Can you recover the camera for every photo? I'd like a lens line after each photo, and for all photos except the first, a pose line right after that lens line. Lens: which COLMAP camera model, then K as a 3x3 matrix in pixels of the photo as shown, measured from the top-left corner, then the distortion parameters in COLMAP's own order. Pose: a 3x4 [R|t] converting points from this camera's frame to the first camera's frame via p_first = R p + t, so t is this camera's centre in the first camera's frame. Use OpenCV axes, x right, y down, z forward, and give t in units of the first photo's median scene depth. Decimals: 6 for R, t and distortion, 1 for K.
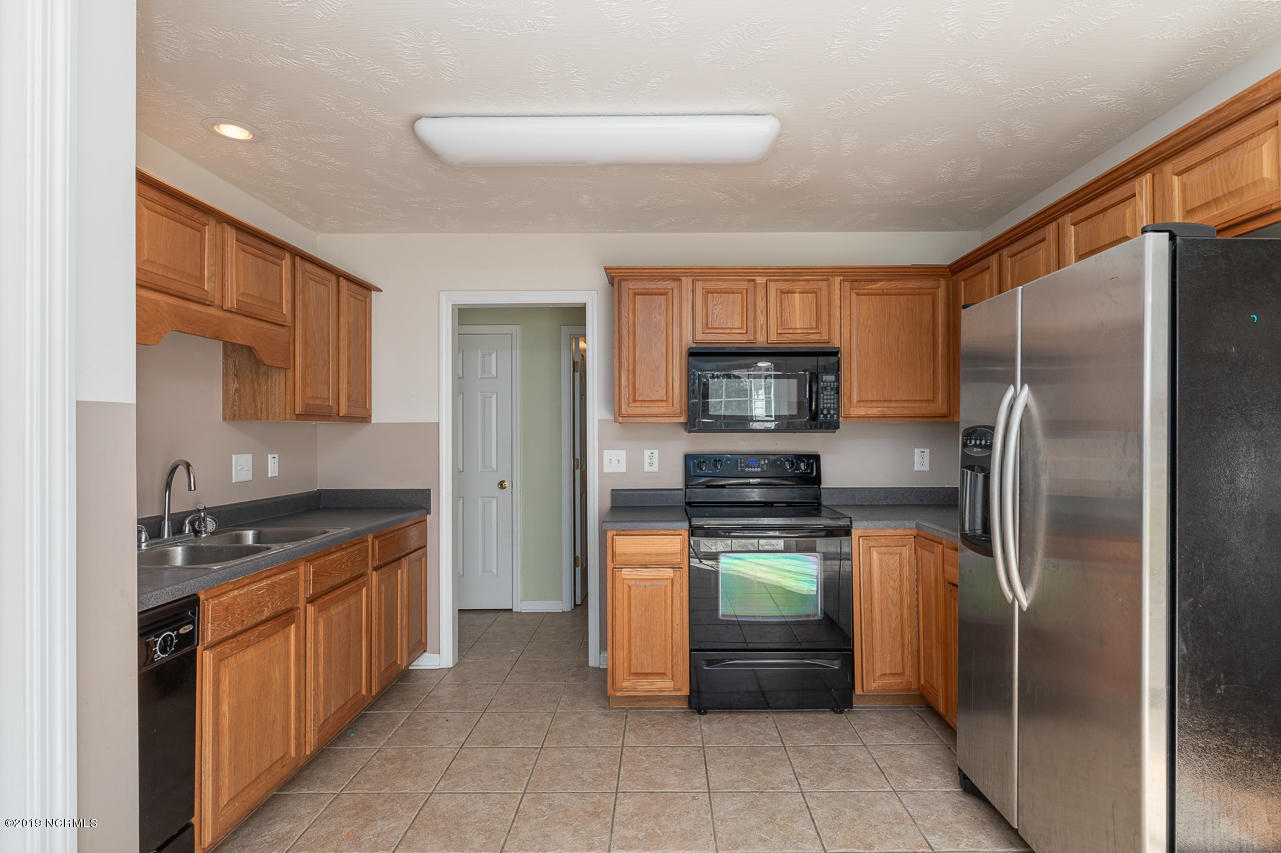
lens RADIAL K [[636.2, 0, 655.0], [0, 636.2, 427.2], [0, 0, 1]] dist [0.006332, 0.000345]
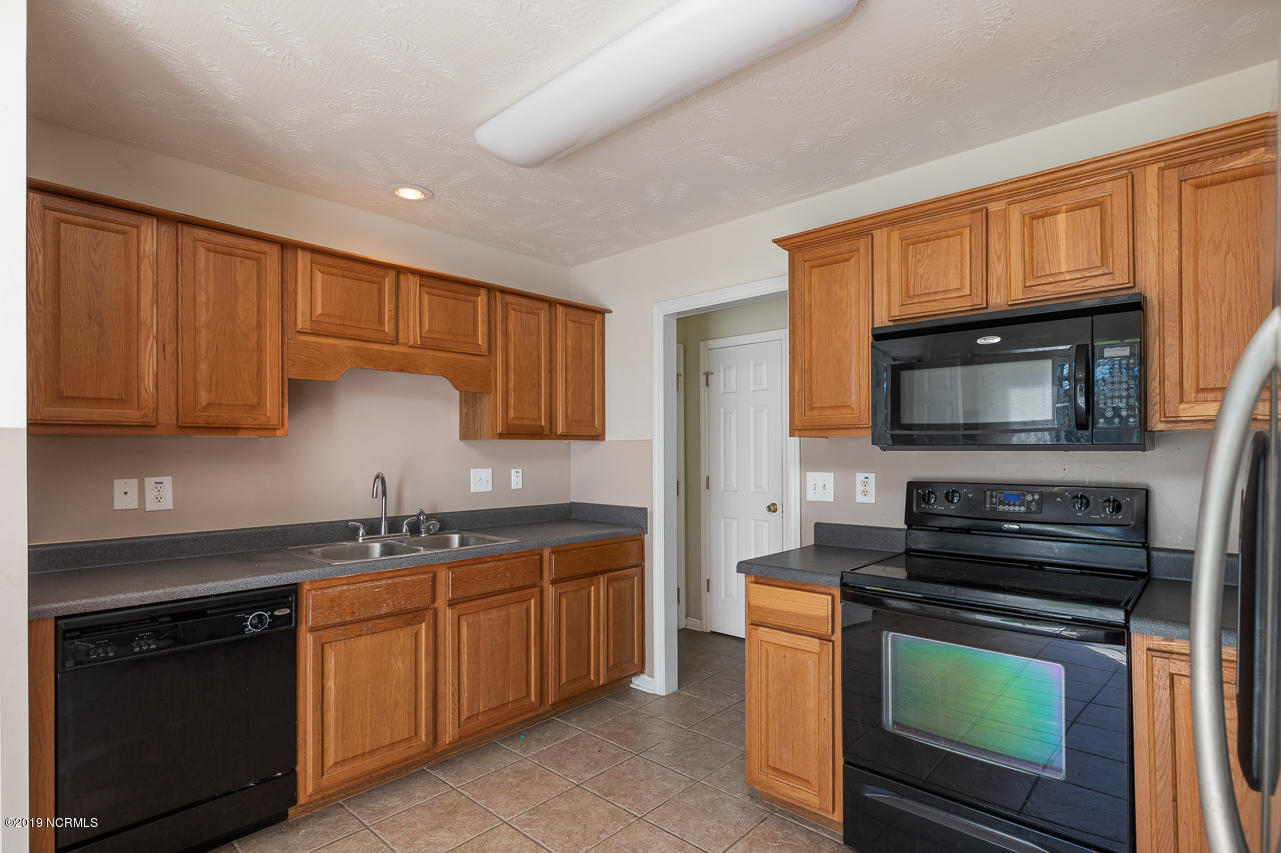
lens RADIAL K [[629.2, 0, 649.7], [0, 629.2, 448.5], [0, 0, 1]] dist [-0.000681, 0.000590]
pose [[0.749885, -0.001441, -0.661566, 0.351625], [0.005852, 0.999973, 0.004456, 0.002194], [0.661542, -0.007213, 0.749874, 0.340928]]
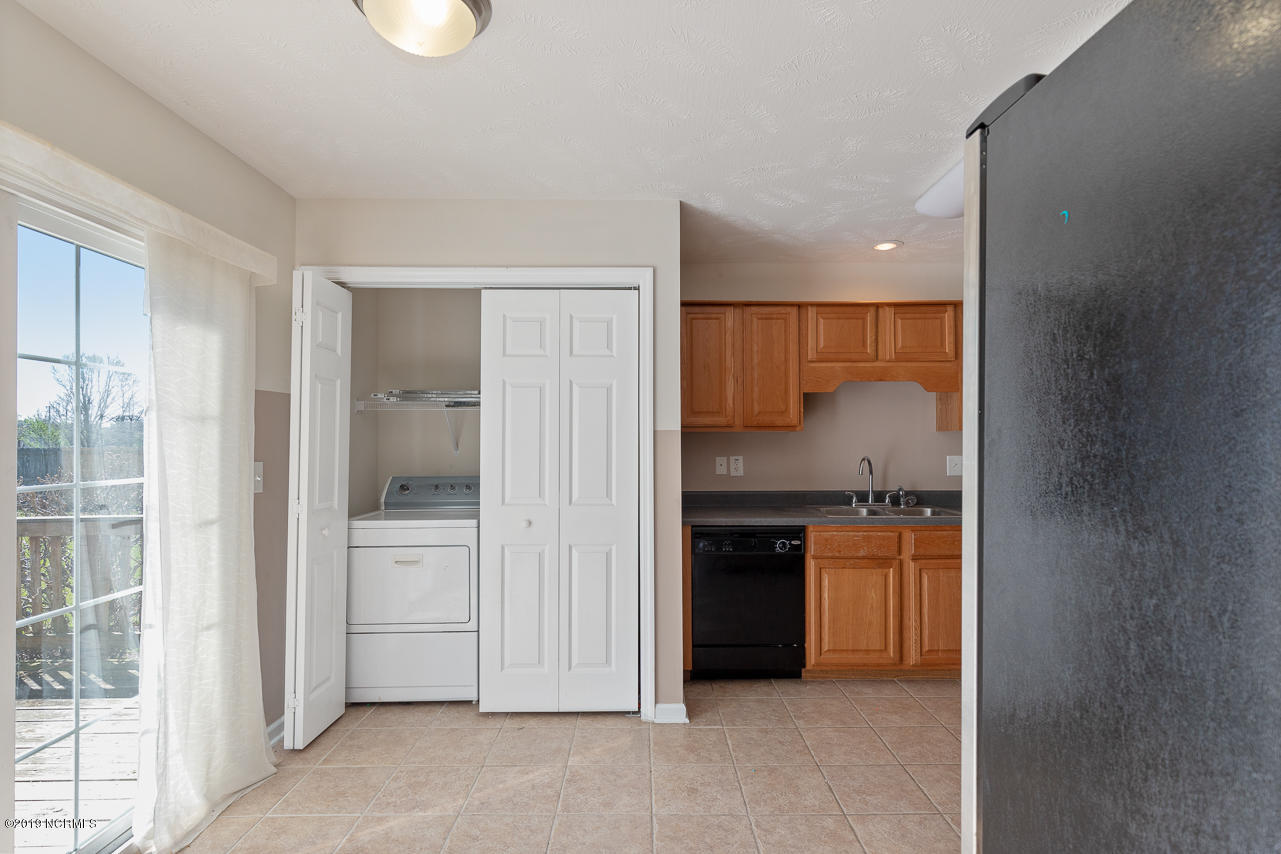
lens RADIAL K [[634.3, 0, 649.3], [0, 634.3, 434.5], [0, 0, 1]] dist [-0.000400, -0.000526]
pose [[0.023144, -0.007678, -0.999703, 0.702243], [0.011055, 0.999911, -0.007423, 0.000077], [0.999671, -0.010880, 0.023227, 0.311079]]
